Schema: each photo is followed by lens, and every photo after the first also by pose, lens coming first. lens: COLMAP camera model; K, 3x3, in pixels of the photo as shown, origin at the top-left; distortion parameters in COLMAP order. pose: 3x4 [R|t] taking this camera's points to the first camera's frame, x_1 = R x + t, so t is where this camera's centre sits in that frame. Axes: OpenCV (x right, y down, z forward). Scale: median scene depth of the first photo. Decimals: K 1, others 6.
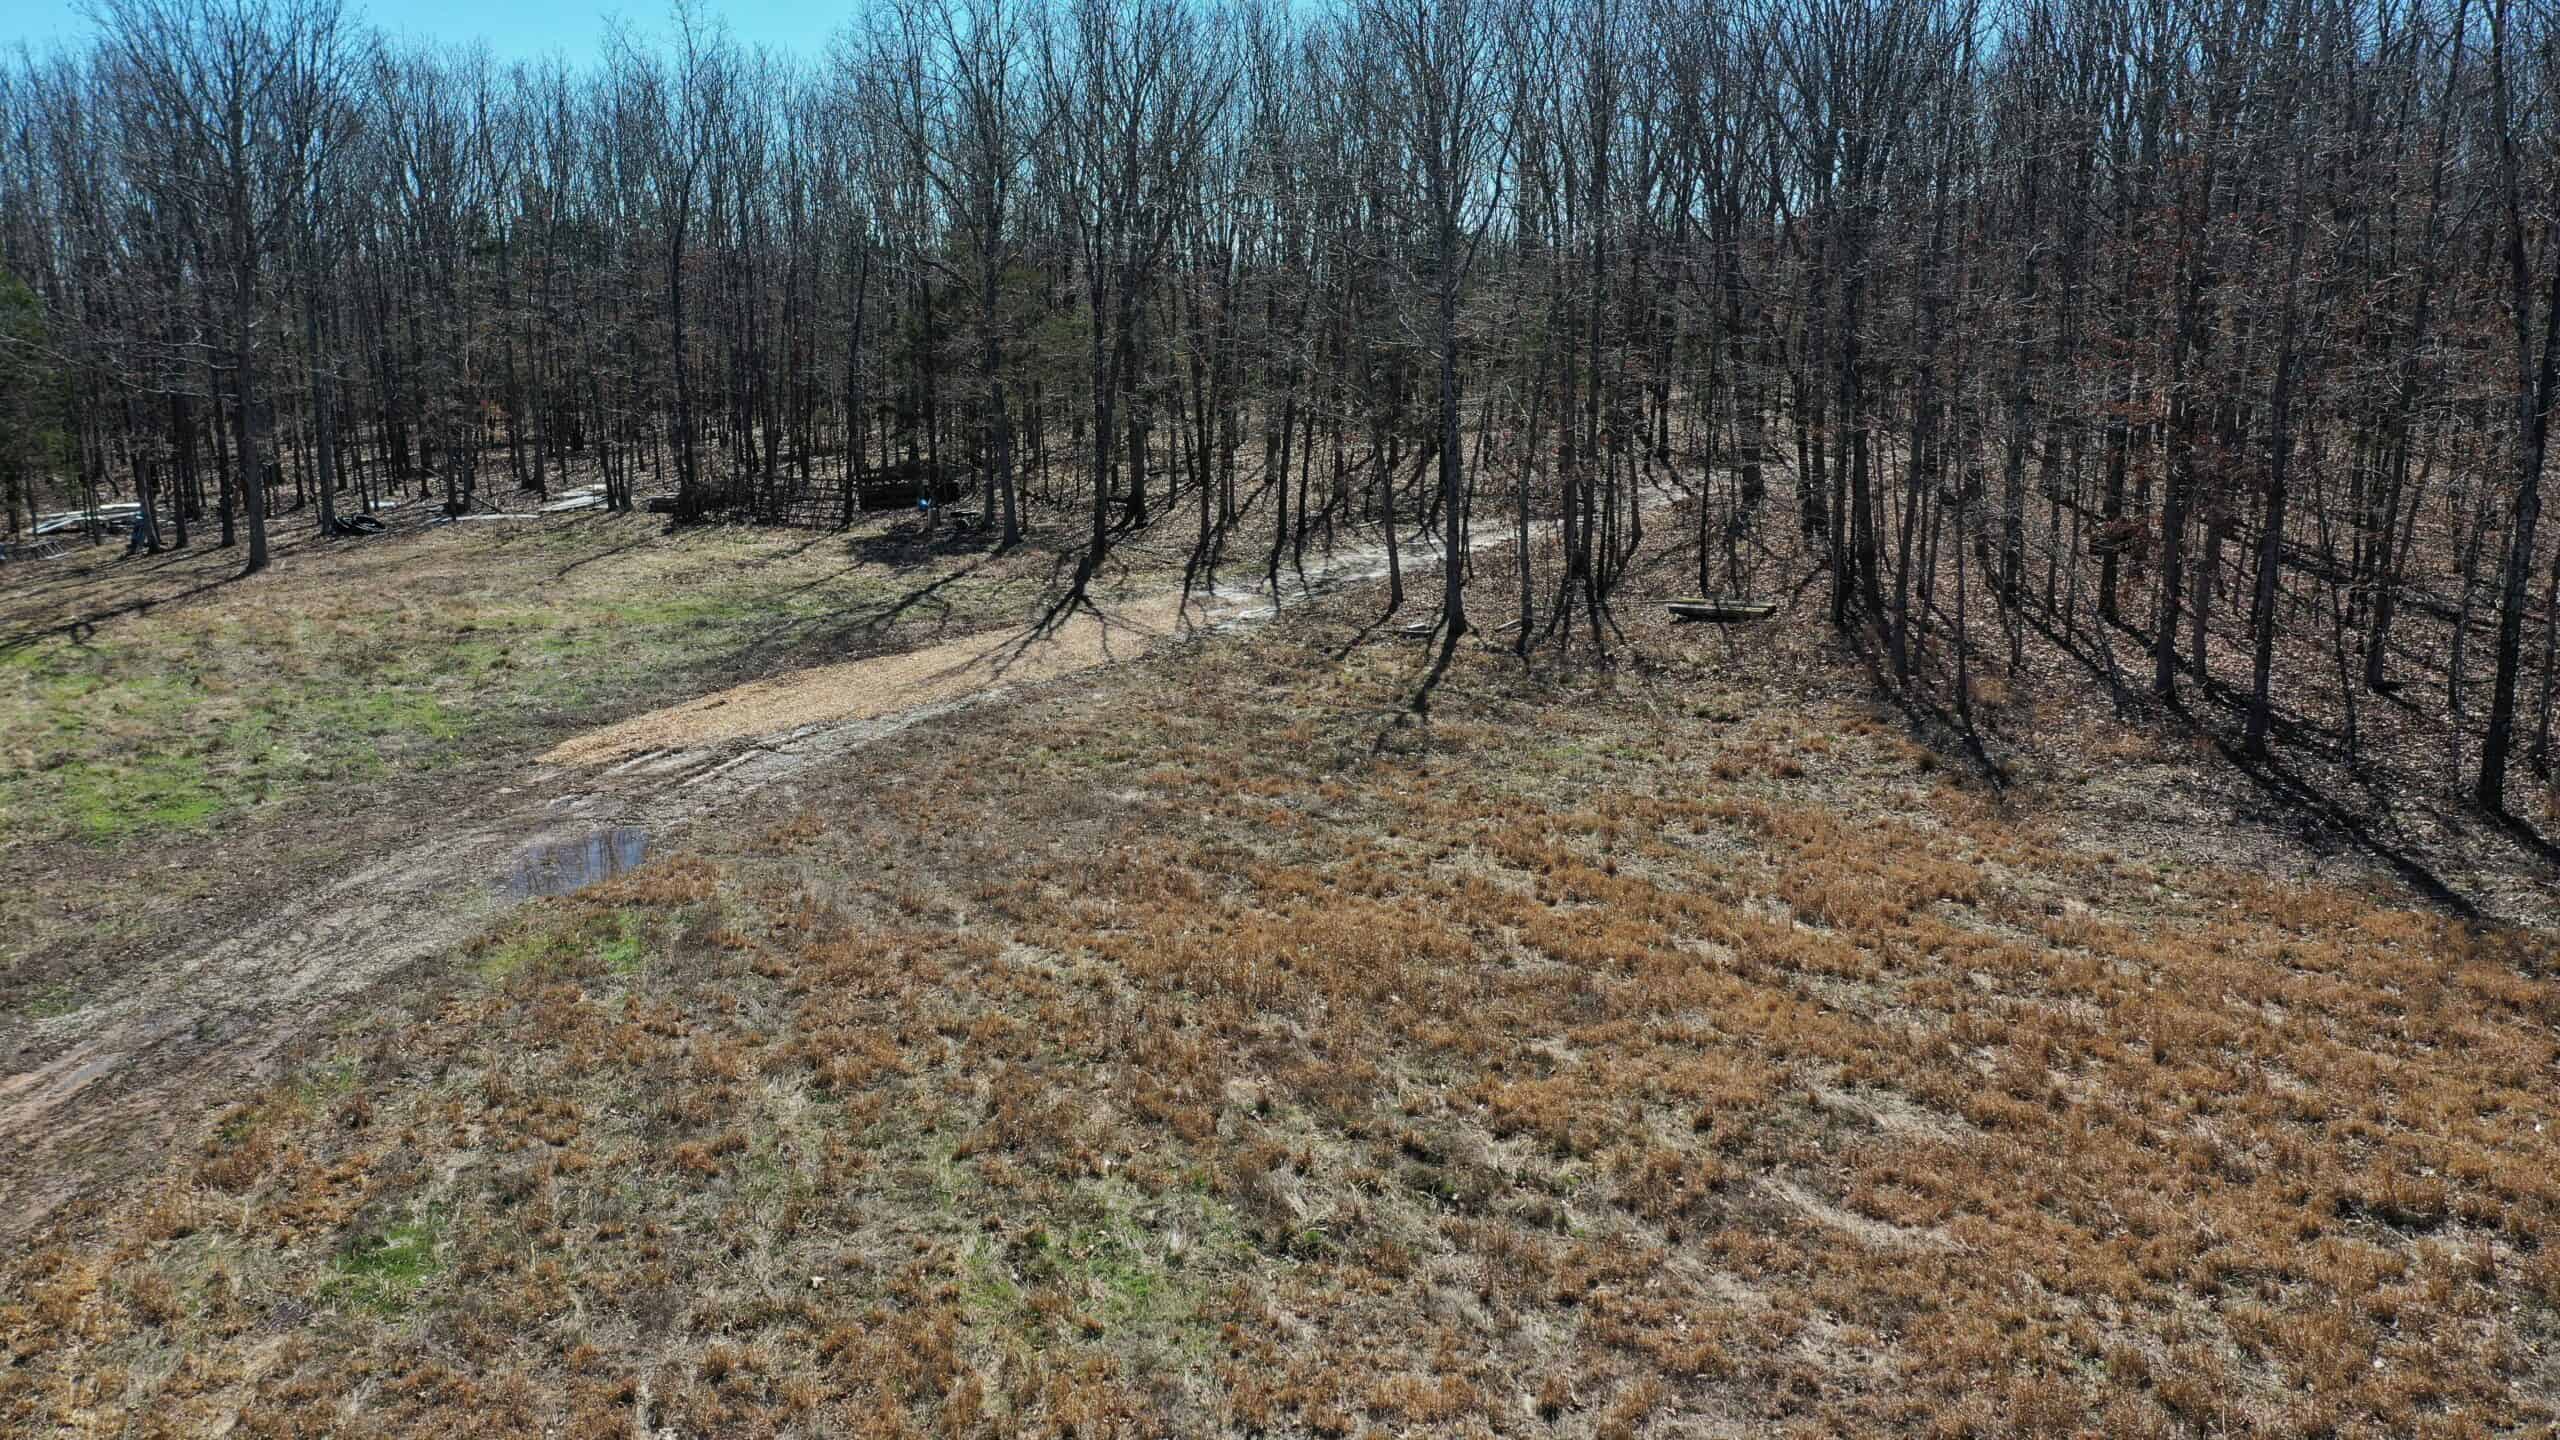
lens RADIAL K [[2062.7, 0, 1280.0], [0, 2062.7, 720.0], [0, 0, 1]] dist [-0.003248, 0.012124]
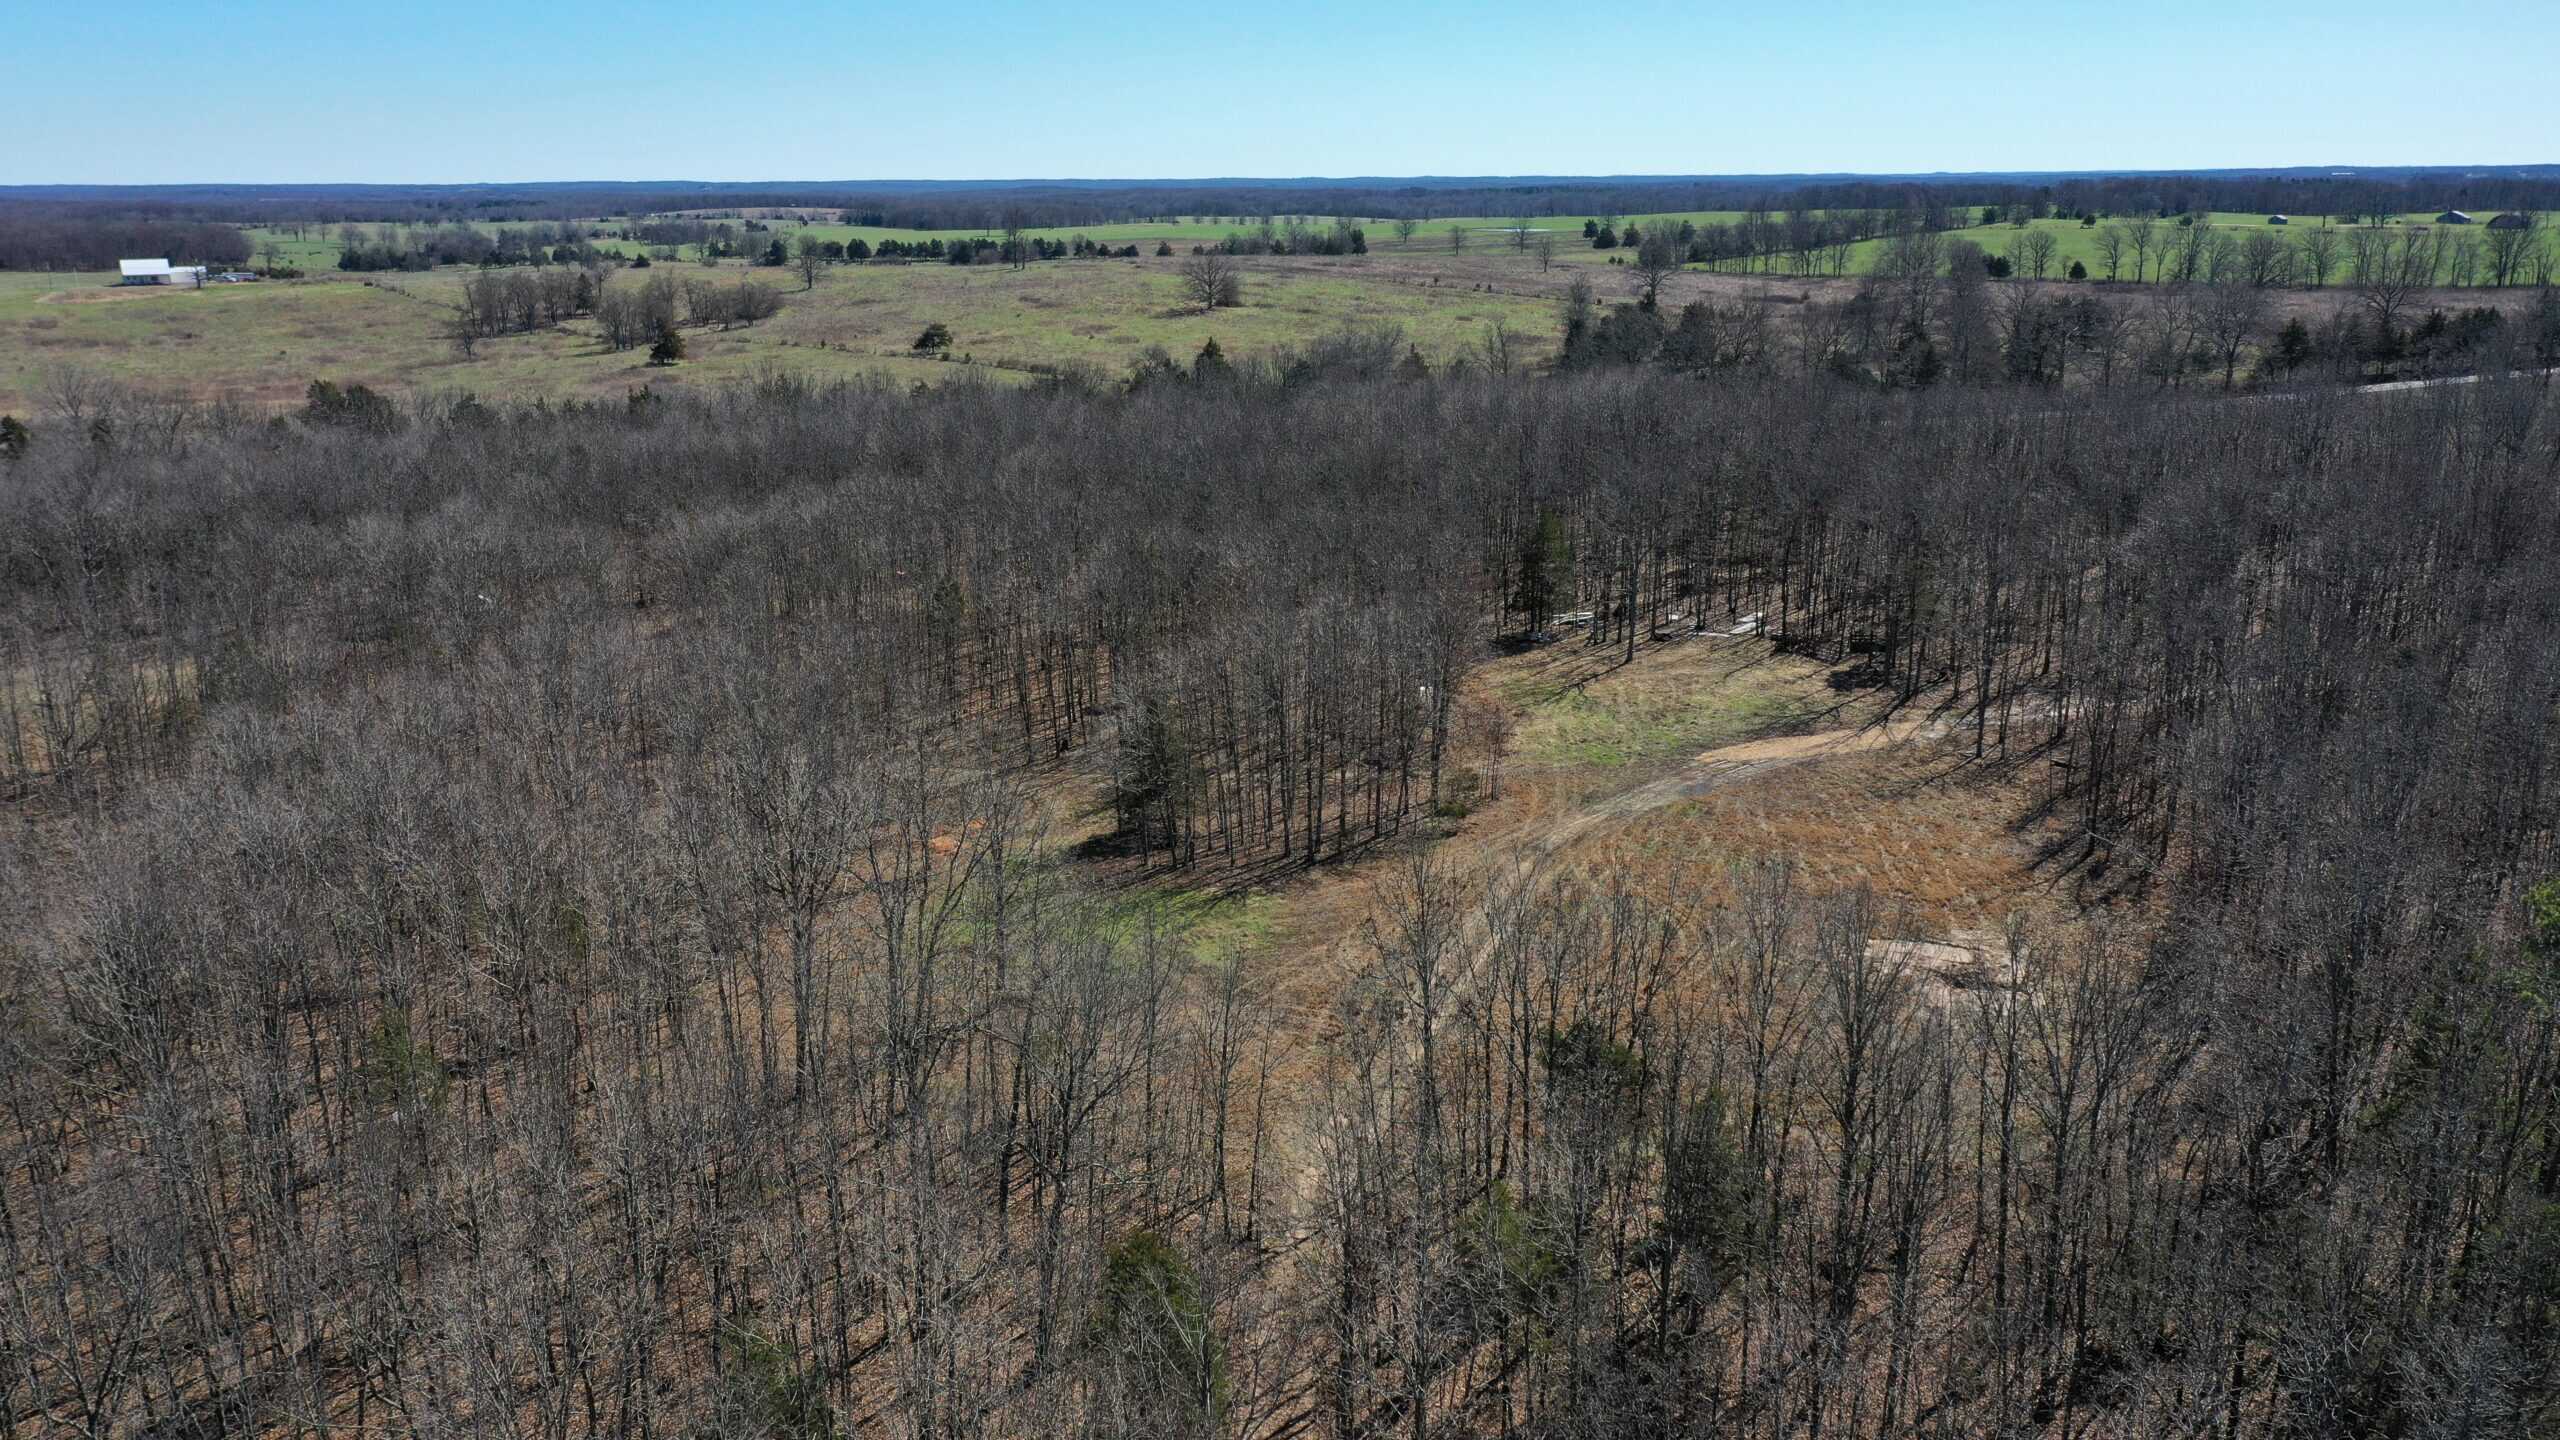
lens RADIAL K [[2062.7, 0, 1280.0], [0, 2062.7, 720.0], [0, 0, 1]] dist [-0.003248, 0.012124]
pose [[0.820249, 0.149189, -0.552209, 0.807267], [-0.110484, 0.988531, 0.102956, -0.260410], [0.561236, -0.023439, 0.827324, -1.887642]]
